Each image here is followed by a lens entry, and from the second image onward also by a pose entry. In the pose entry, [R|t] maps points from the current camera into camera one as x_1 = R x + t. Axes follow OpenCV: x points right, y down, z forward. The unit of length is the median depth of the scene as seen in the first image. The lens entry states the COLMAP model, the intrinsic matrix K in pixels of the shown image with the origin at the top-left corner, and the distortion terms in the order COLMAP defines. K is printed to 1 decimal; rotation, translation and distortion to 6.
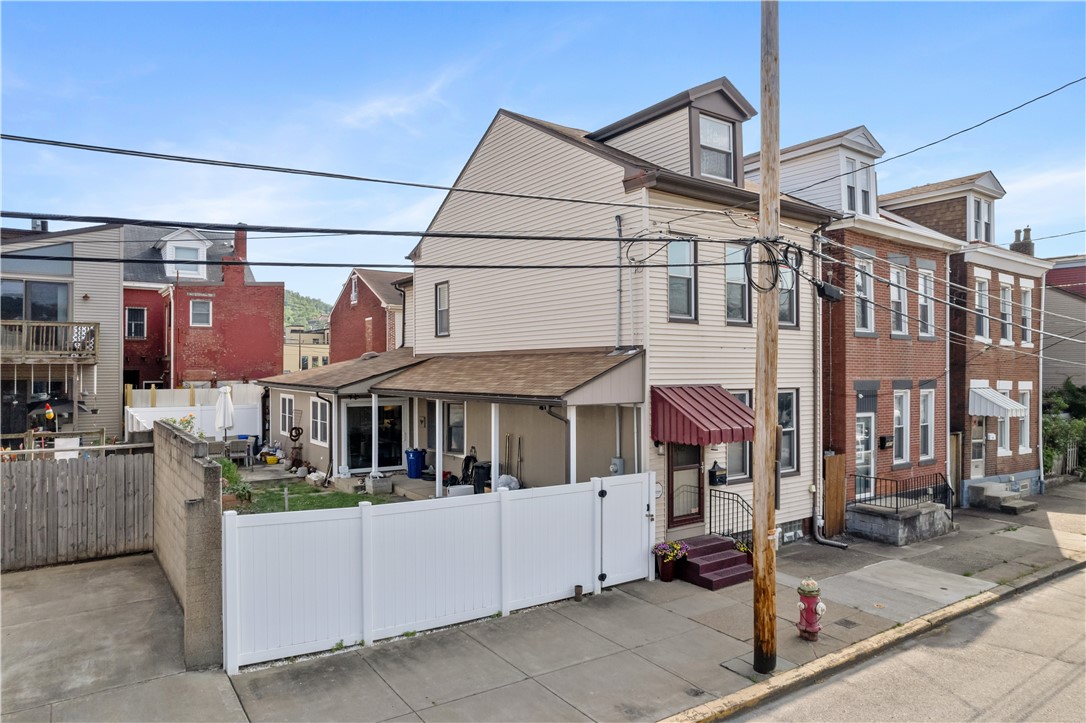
lens RADIAL K [[690.0, 0, 539.6], [0, 690.0, 363.6], [0, 0, 1]] dist [-0.084838, 0.077729]
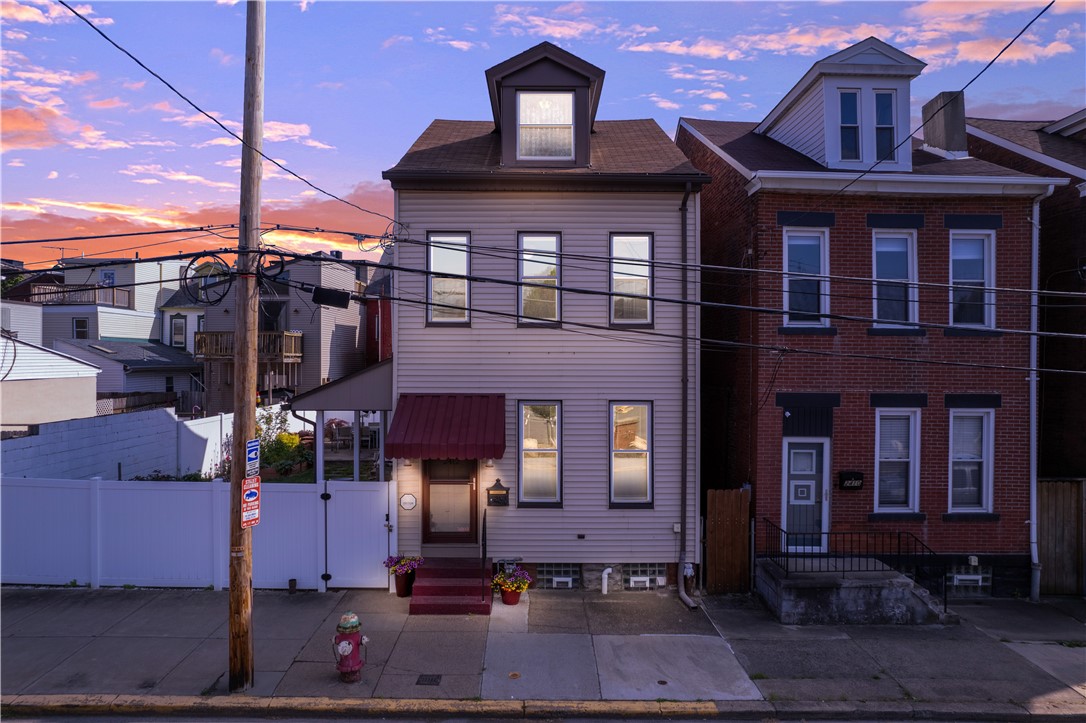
lens RADIAL K [[690.0, 0, 539.6], [0, 690.0, 363.6], [0, 0, 1]] dist [-0.084838, 0.077729]
pose [[0.829571, 0.005600, -0.558373, 0.884433], [0.000817, 0.999936, 0.011242, -0.021280], [0.558400, -0.009782, 0.829514, 0.311252]]
